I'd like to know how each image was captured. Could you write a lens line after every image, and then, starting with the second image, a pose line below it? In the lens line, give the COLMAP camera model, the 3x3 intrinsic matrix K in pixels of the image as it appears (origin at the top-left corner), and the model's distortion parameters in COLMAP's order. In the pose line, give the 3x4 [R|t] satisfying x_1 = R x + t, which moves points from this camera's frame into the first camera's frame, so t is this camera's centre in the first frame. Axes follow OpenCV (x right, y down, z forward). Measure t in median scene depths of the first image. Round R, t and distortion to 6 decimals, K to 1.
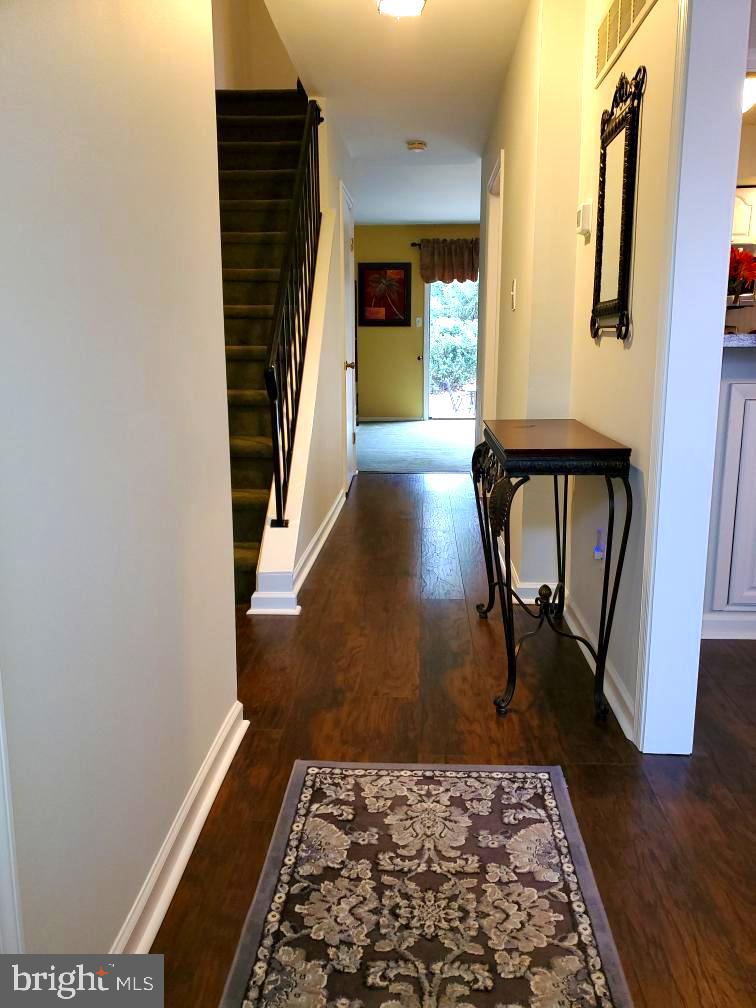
lens RADIAL K [[784.4, 0, 378.0], [0, 784.4, 504.0], [0, 0, 1]] dist [0.146394, -0.284244]
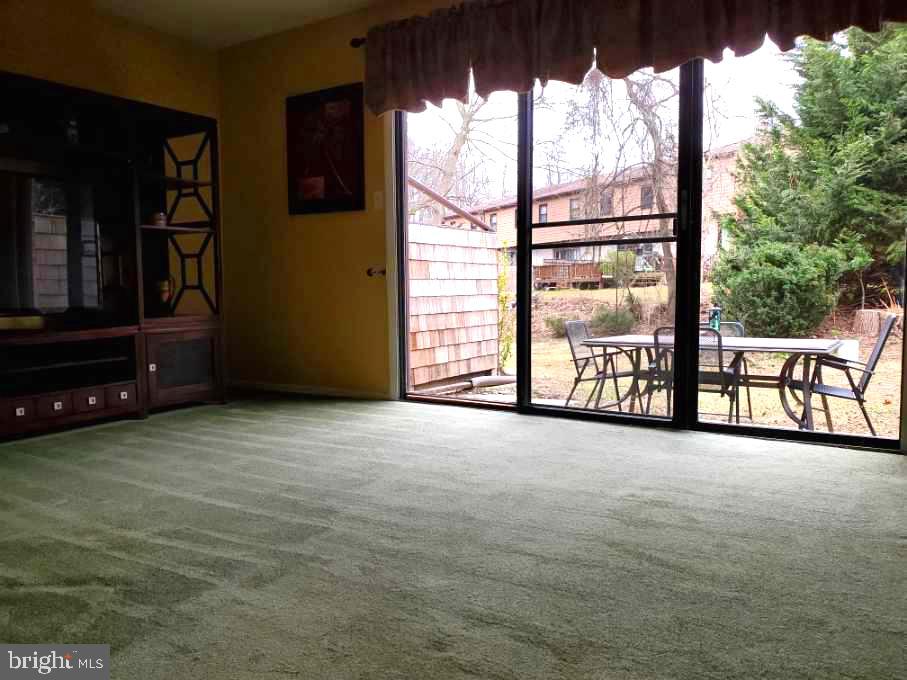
lens RADIAL K [[705.8, 0, 459.0], [0, 705.8, 342.5], [0, 0, 1]] dist [0.146394, -0.284244]
pose [[0.873801, 0.032038, -0.485228, 0.310743], [-0.097366, 0.989148, -0.110026, -0.099948], [0.476437, 0.143386, 0.867438, 0.656558]]
